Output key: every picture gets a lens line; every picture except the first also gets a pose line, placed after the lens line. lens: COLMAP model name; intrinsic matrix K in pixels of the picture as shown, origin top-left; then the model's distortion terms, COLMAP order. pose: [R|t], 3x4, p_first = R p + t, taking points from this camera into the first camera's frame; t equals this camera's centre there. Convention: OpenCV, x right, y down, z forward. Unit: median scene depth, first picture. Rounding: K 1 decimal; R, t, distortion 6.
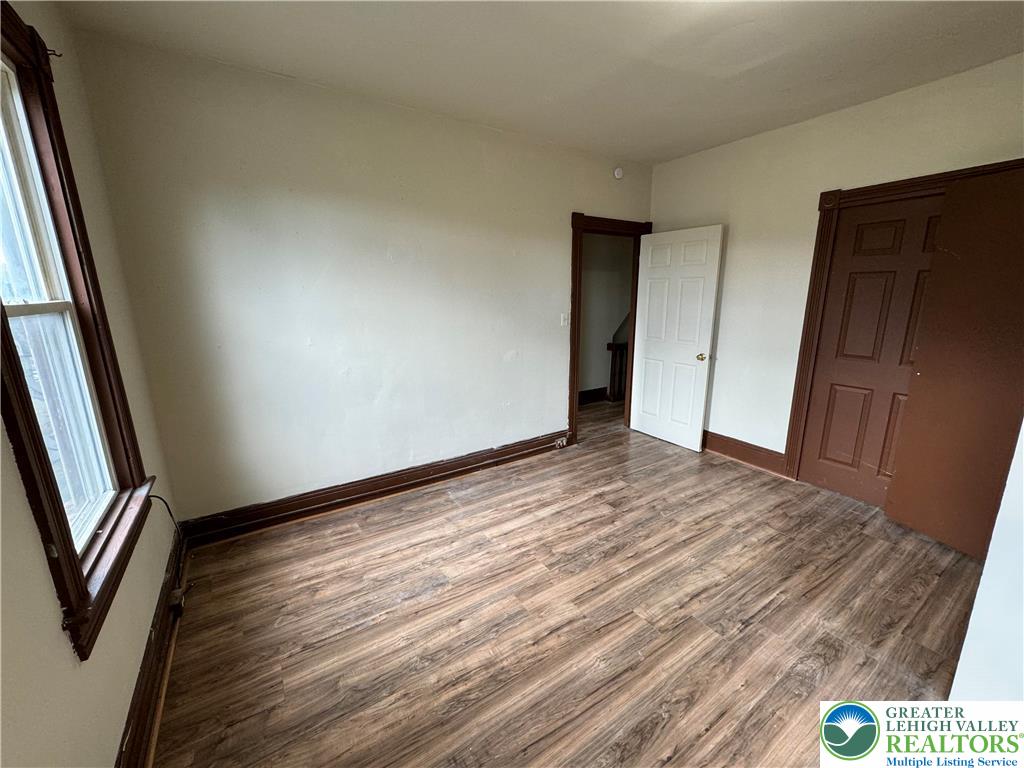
lens RADIAL K [[407.5, 0, 512.0], [0, 407.5, 384.0], [0, 0, 1]] dist [-0.001540, 0.000784]
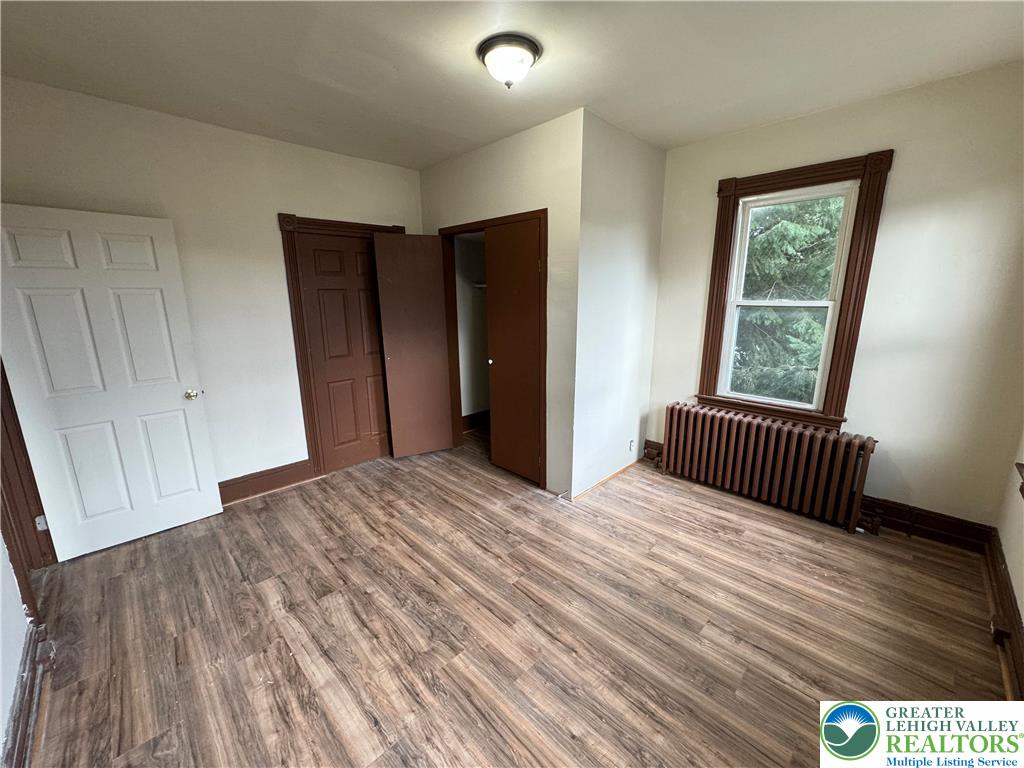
lens RADIAL K [[407.5, 0, 512.0], [0, 407.5, 384.0], [0, 0, 1]] dist [-0.001540, 0.000784]
pose [[-0.204962, -0.199476, 0.958228, -0.561152], [0.226784, 0.942691, 0.244750, -0.205128], [-0.952134, 0.267475, -0.147978, 0.833808]]
